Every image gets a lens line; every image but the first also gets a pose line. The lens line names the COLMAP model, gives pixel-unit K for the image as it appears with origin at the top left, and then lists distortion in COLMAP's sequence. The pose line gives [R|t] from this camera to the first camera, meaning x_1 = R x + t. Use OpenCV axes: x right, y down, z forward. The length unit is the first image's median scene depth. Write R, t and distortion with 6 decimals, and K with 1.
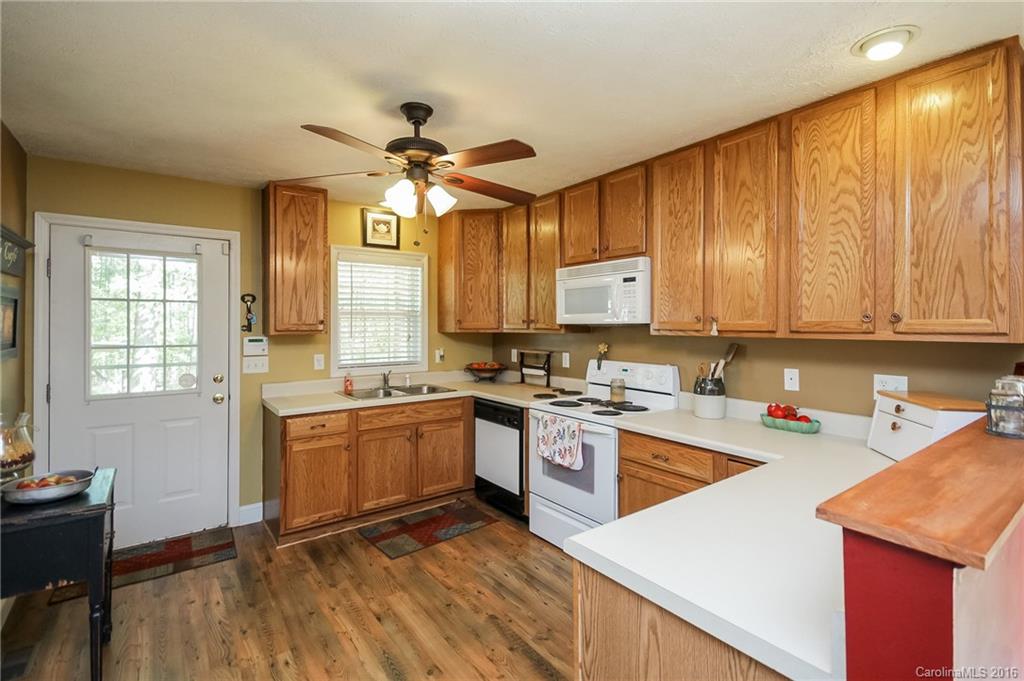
lens RADIAL K [[470.9, 0, 509.4], [0, 470.9, 325.0], [0, 0, 1]] dist [0.009450, -0.002789]
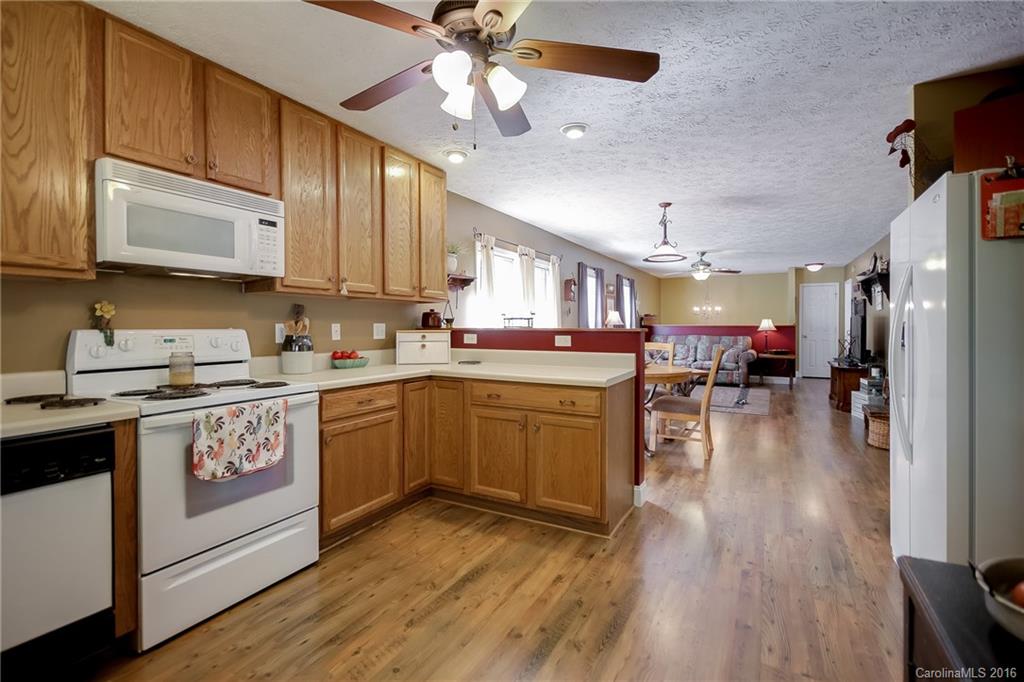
lens RADIAL K [[467.7, 0, 511.1], [0, 467.7, 332.1], [0, 0, 1]] dist [0.012723, -0.005342]
pose [[-0.413983, -0.010336, 0.910226, -0.732573], [0.005954, 0.999883, 0.014062, 0.094258], [-0.910265, 0.011240, -0.413873, 1.026308]]
